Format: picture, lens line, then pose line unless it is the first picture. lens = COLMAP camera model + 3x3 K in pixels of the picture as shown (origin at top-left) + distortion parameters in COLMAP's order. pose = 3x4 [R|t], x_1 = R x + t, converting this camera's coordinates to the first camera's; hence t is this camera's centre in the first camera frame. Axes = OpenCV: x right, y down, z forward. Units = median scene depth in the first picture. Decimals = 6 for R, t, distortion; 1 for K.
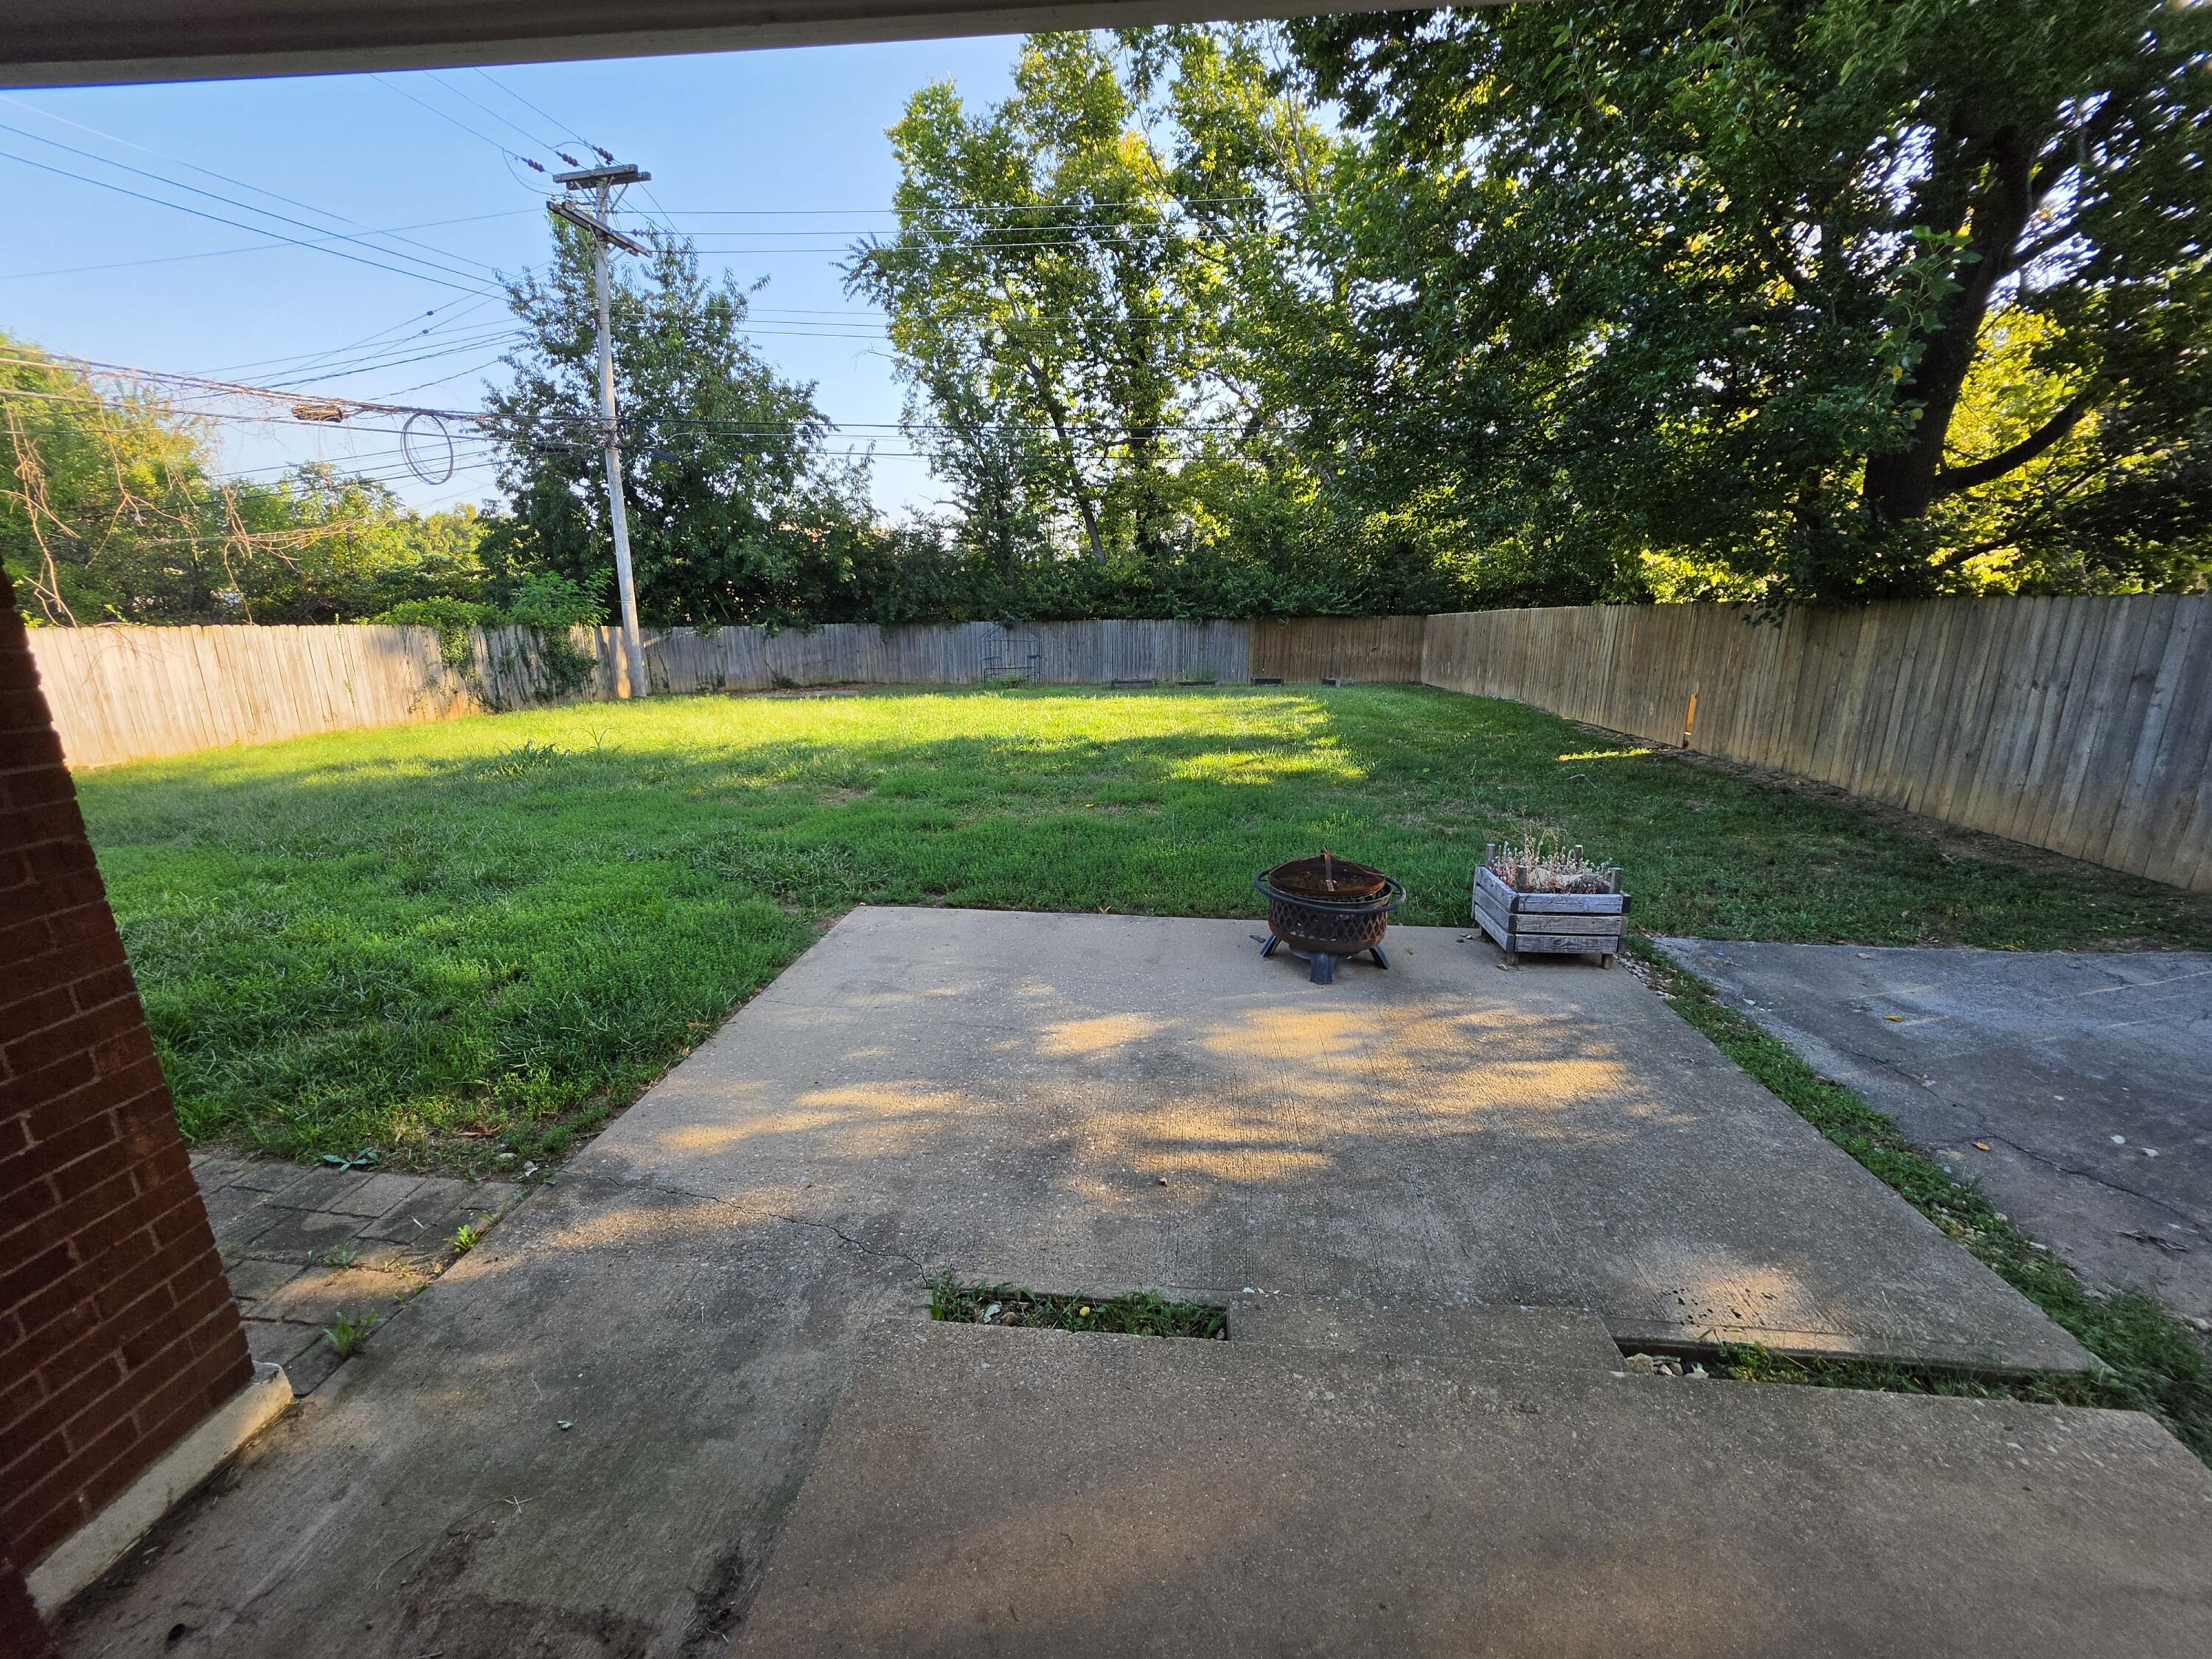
lens RADIAL K [[886.5, 0, 1102.3], [0, 886.5, 826.7], [0, 0, 1]] dist [-0.001516, 0.001390]
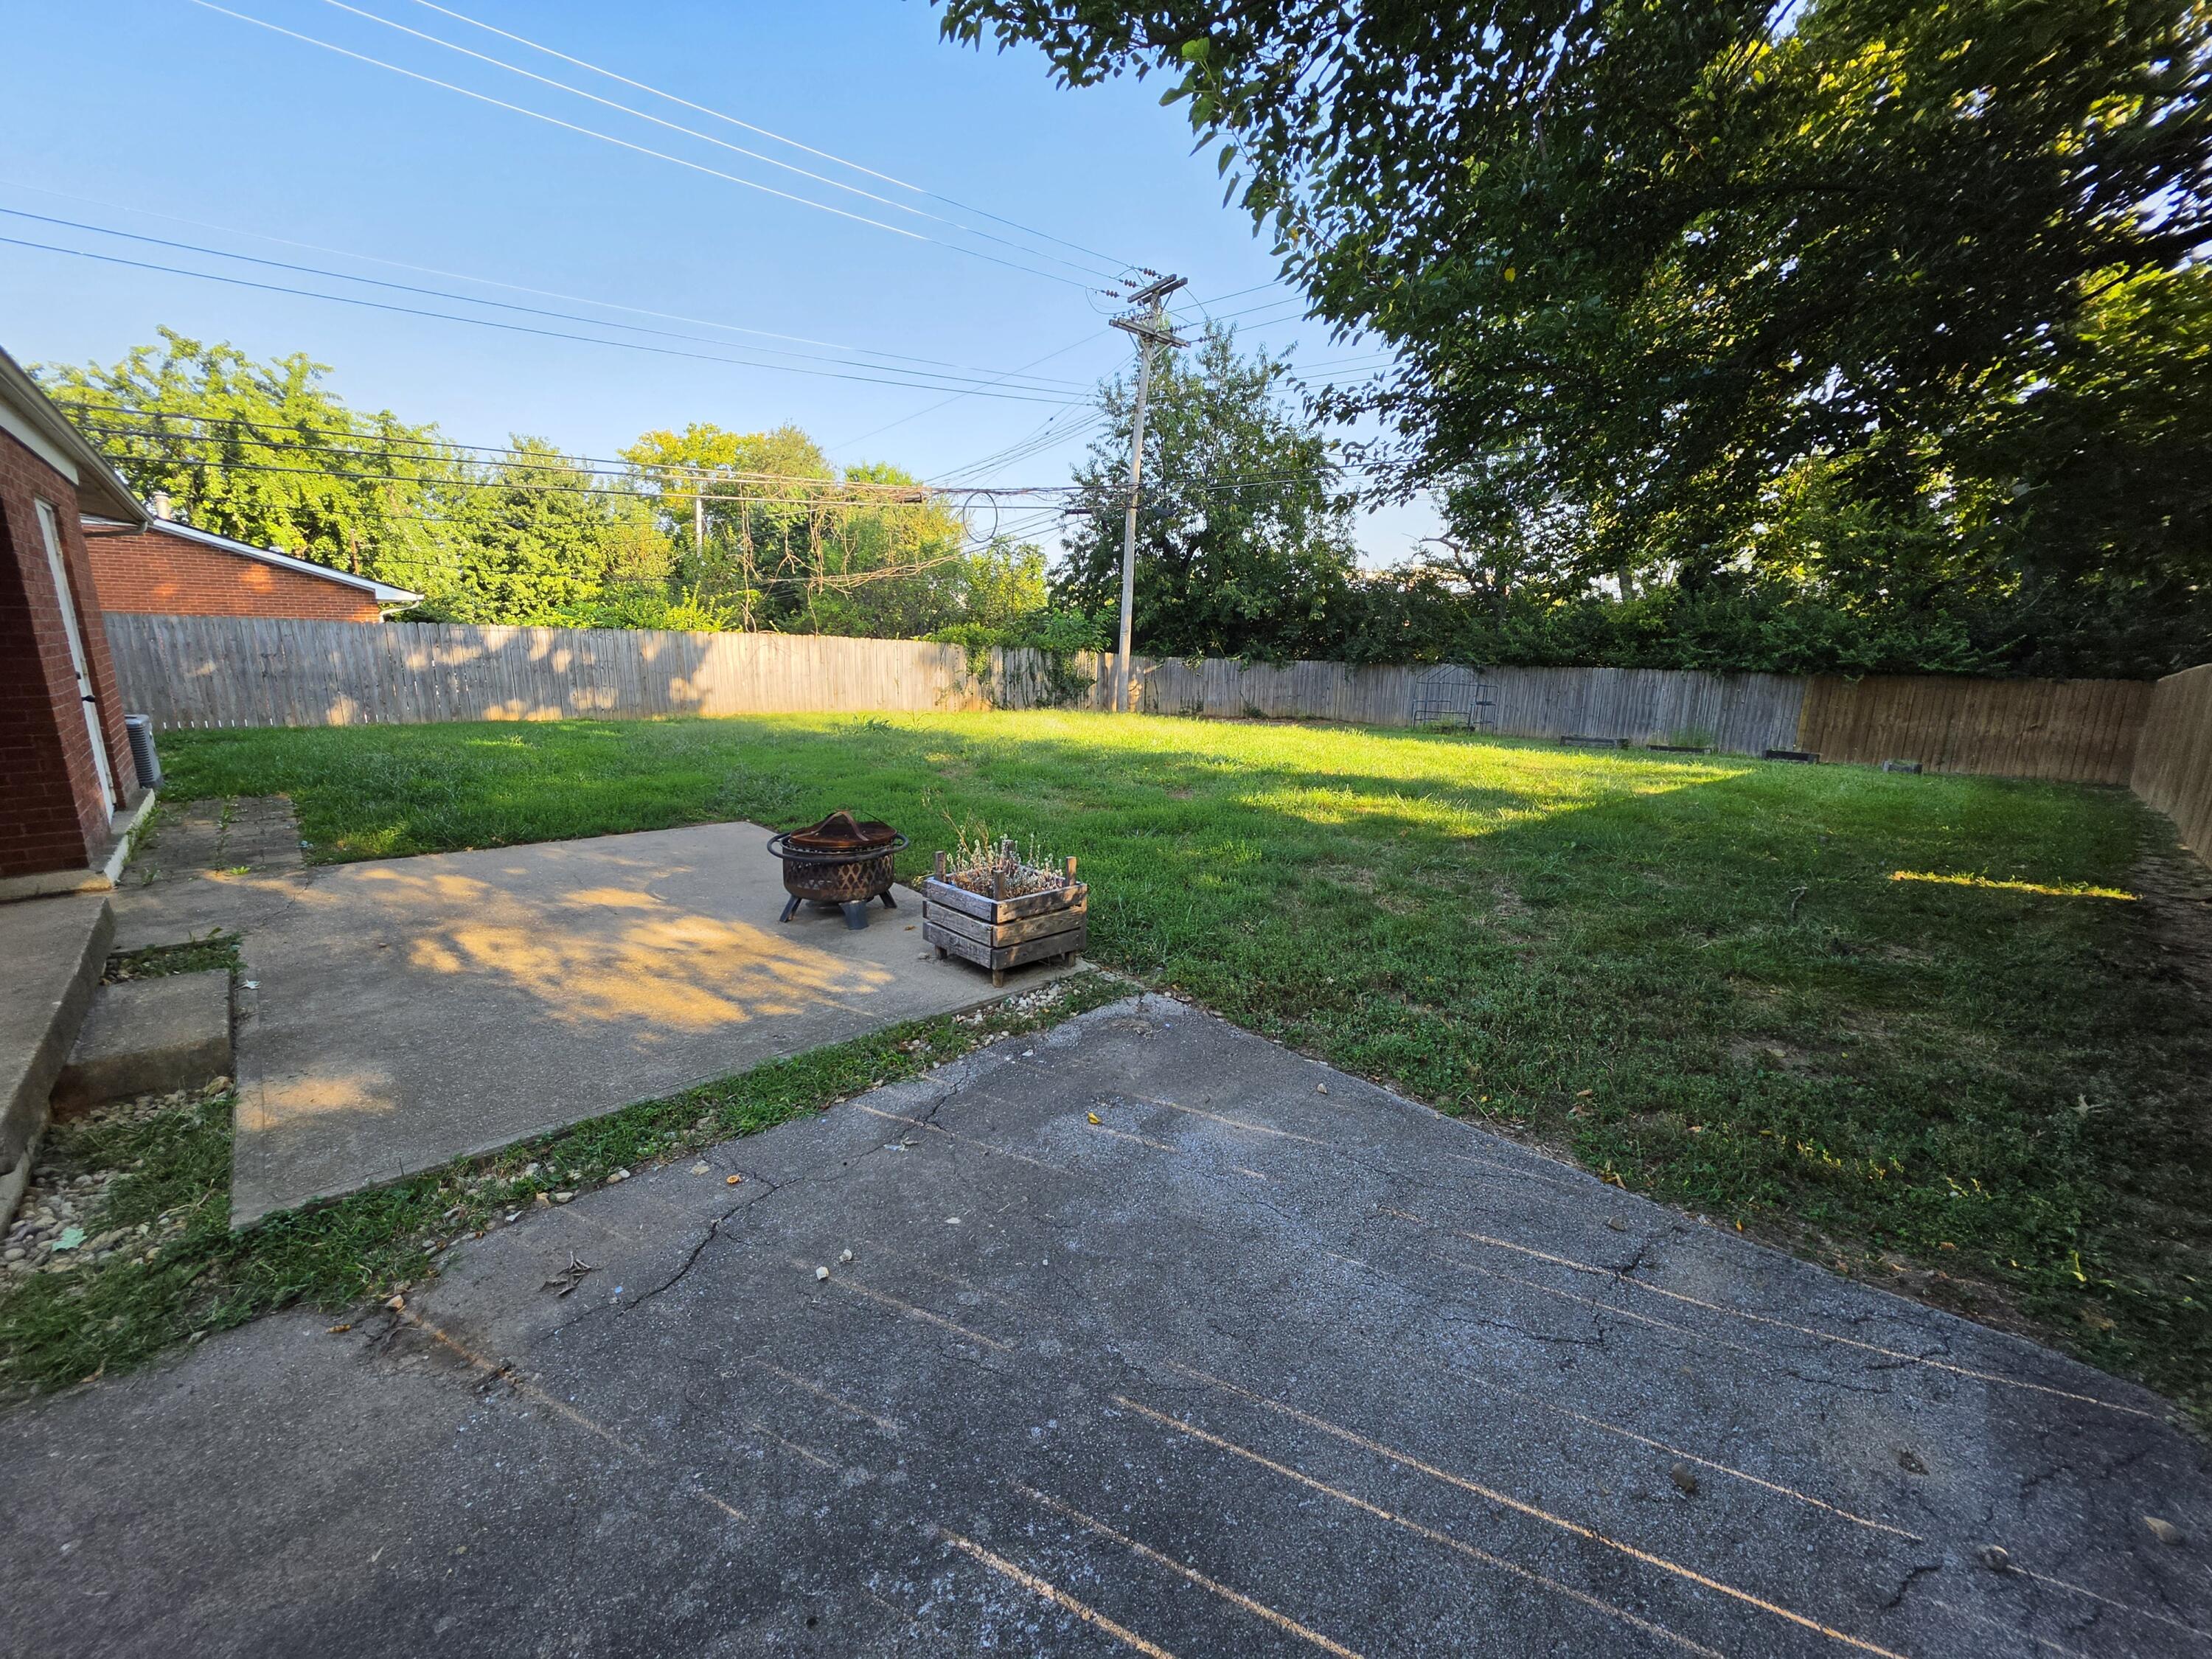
lens RADIAL K [[886.5, 0, 1098.4], [0, 886.5, 833.5], [0, 0, 1]] dist [-0.001516, 0.001390]
pose [[0.750213, 0.160594, -0.641397, 0.256782], [-0.192549, 0.981075, 0.020429, -0.005137], [0.632539, 0.108174, 0.766937, 0.082335]]
